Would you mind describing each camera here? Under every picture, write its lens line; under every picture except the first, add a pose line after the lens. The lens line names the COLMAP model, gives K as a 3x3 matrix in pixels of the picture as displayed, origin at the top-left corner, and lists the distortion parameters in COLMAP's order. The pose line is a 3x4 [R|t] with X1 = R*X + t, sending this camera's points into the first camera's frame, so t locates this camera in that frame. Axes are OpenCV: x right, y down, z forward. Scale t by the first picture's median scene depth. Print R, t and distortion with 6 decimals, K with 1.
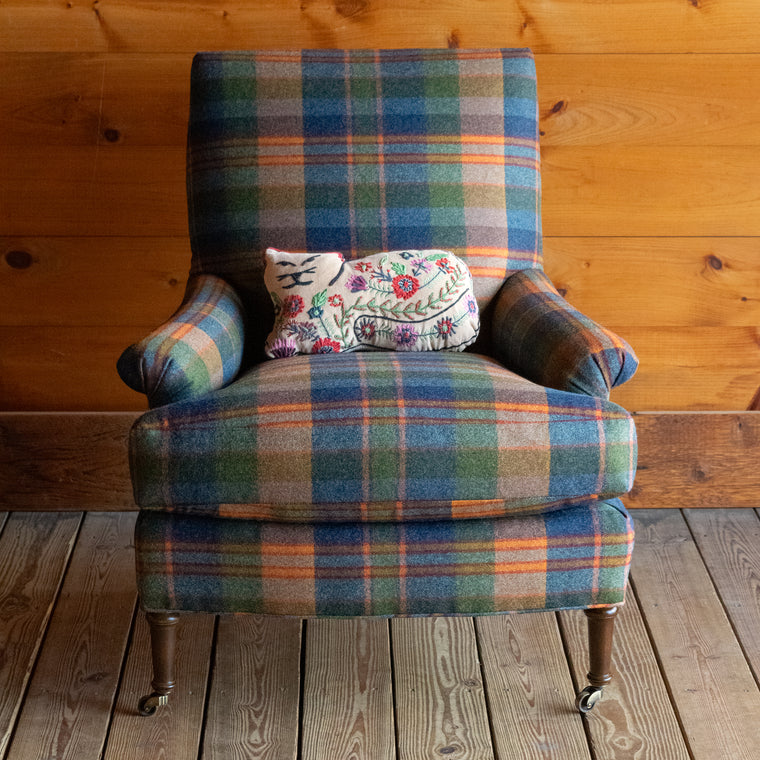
lens RADIAL K [[2279.7, 0, 380.0], [0, 2279.7, 380.0], [0, 0, 1]] dist [0.021943, 0.594119]
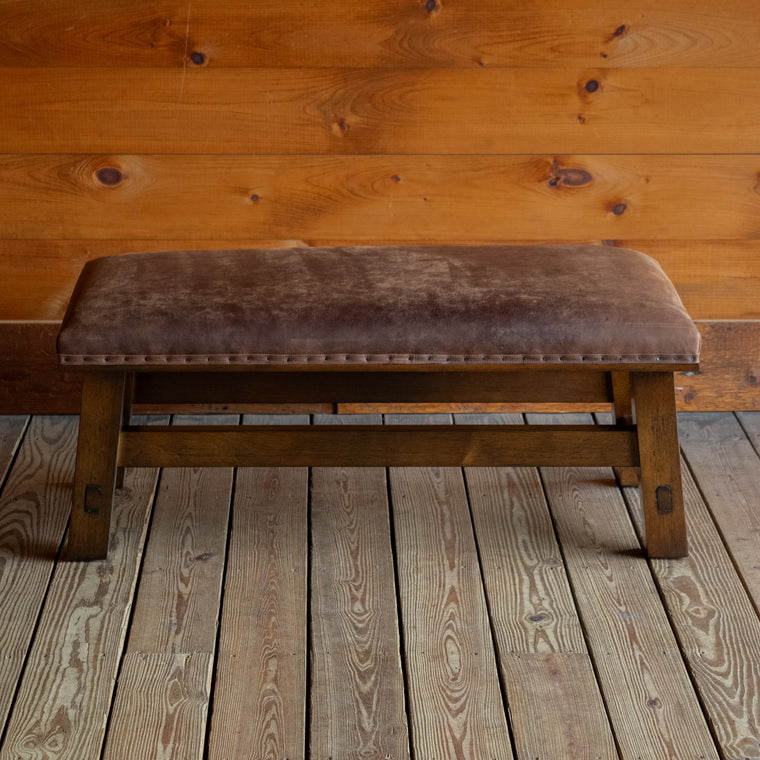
lens RADIAL K [[2279.7, 0, 380.0], [0, 2279.7, 380.0], [0, 0, 1]] dist [0.021943, 0.594119]
pose [[0.999997, -0.001199, 0.002229, -0.036022], [0.001155, 0.999800, 0.019984, 0.021057], [-0.002253, -0.019981, 0.999798, -0.060941]]
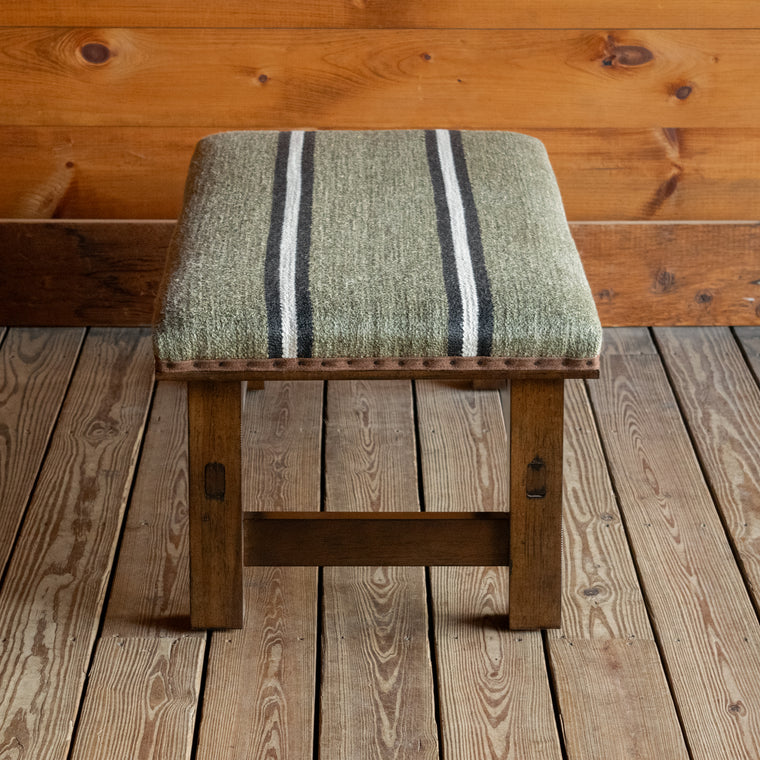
lens RADIAL K [[2279.7, 0, 380.0], [0, 2279.7, 380.0], [0, 0, 1]] dist [0.021943, 0.594119]
pose [[0.999952, 0.003310, -0.009248, -0.035669], [-0.002544, 0.996661, 0.081614, 0.003106], [0.009487, -0.081586, 0.996621, 0.076801]]
